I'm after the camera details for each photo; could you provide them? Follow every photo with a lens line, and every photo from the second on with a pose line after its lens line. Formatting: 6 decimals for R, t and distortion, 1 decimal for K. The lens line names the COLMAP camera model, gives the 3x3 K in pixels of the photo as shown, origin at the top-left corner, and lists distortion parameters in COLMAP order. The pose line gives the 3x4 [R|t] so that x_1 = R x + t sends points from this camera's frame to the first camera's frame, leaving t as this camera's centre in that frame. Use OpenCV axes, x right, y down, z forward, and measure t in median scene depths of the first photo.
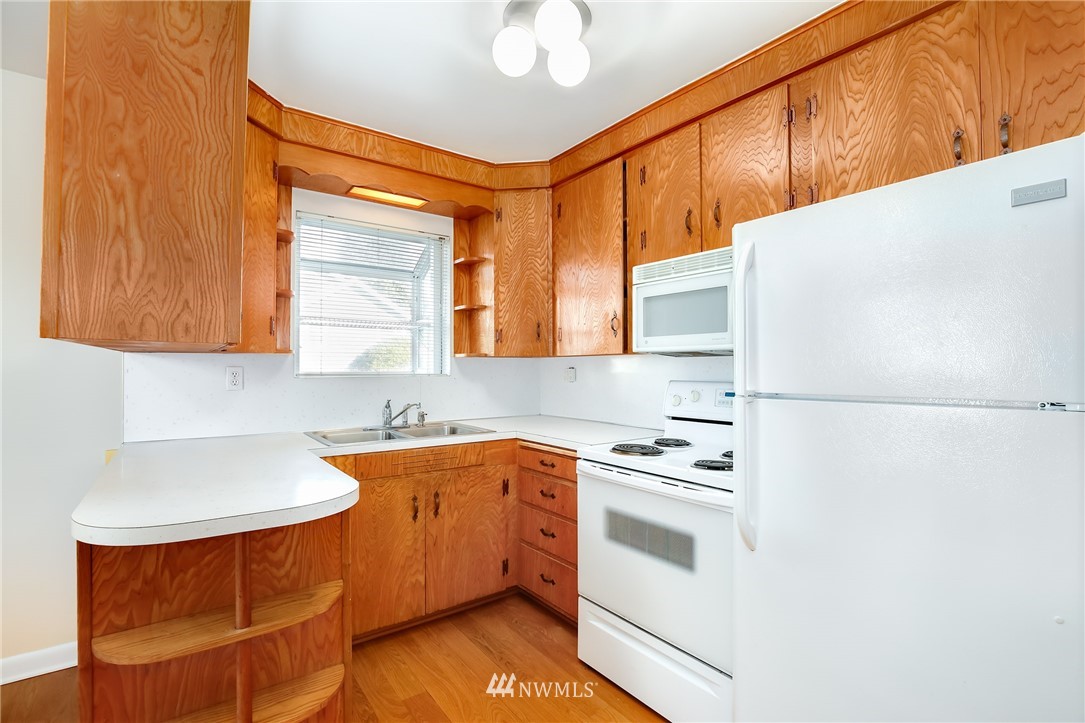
lens RADIAL K [[499.5, 0, 548.1], [0, 499.5, 365.6], [0, 0, 1]] dist [-0.035899, 0.006675]
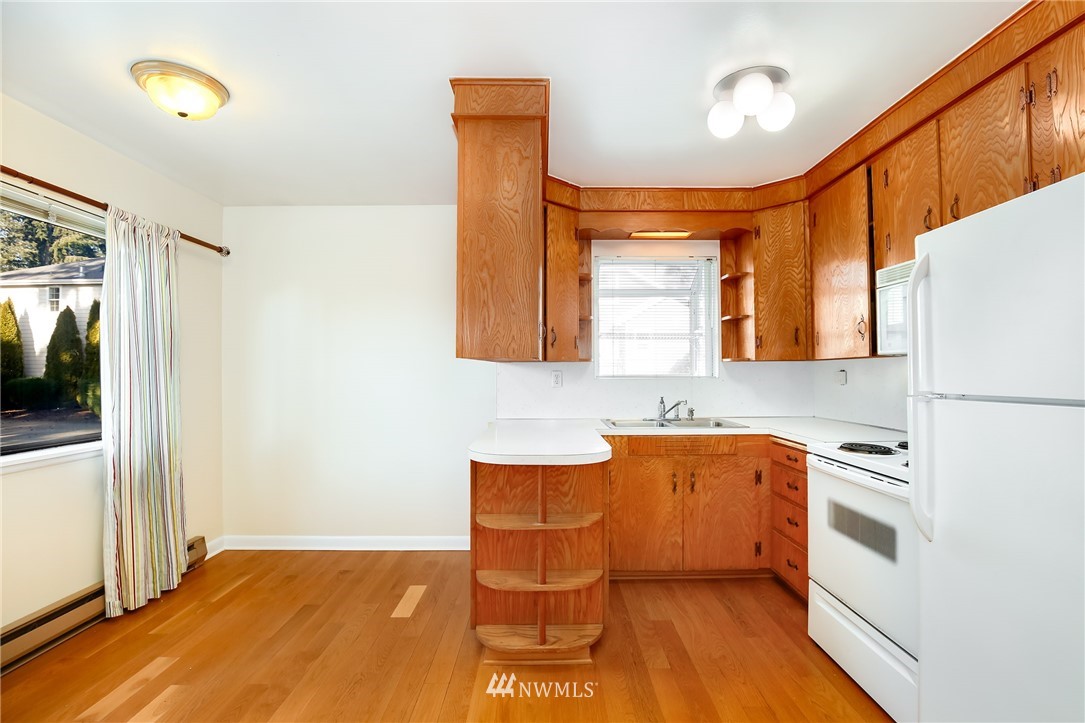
lens RADIAL K [[495.5, 0, 542.5], [0, 495.5, 361.5], [0, 0, 1]] dist [-0.033469, 0.006729]
pose [[0.796578, -0.015390, -0.604339, 0.252652], [0.006490, 0.999836, -0.016907, -0.001325], [0.604500, 0.009545, 0.796548, -0.223741]]
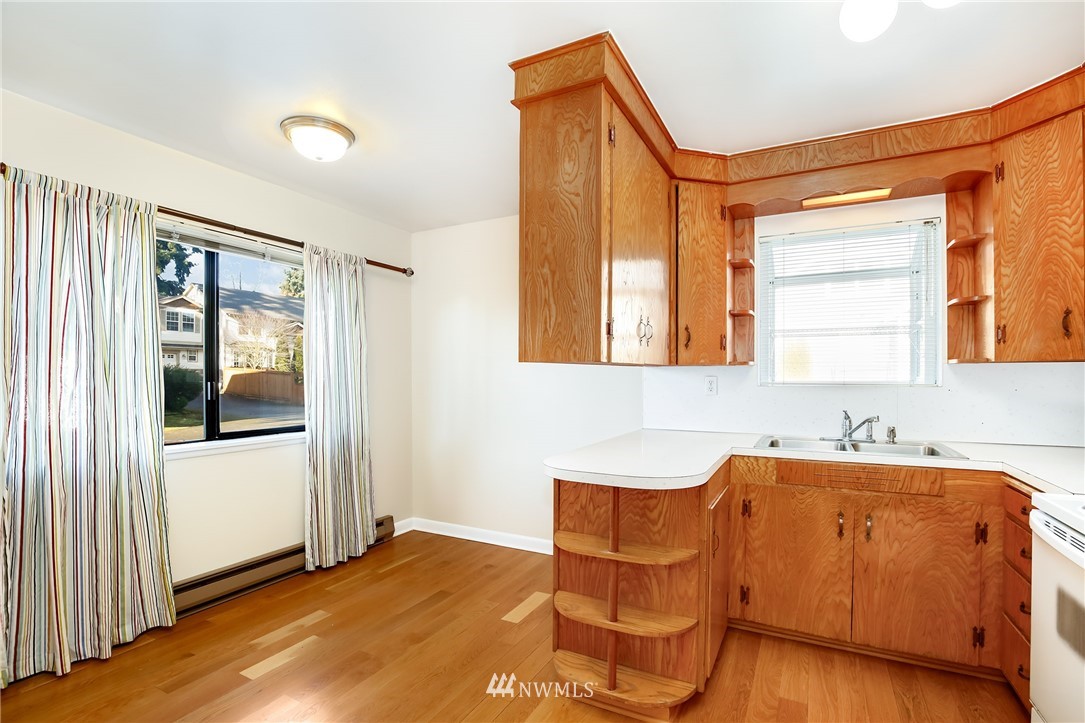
lens RADIAL K [[499.5, 0, 545.0], [0, 499.5, 376.7], [0, 0, 1]] dist [-0.040593, 0.010478]
pose [[0.426351, -0.001596, -0.904557, 0.382000], [0.004860, 0.999988, 0.000527, 0.000613], [0.904545, -0.004621, 0.426353, 0.099732]]
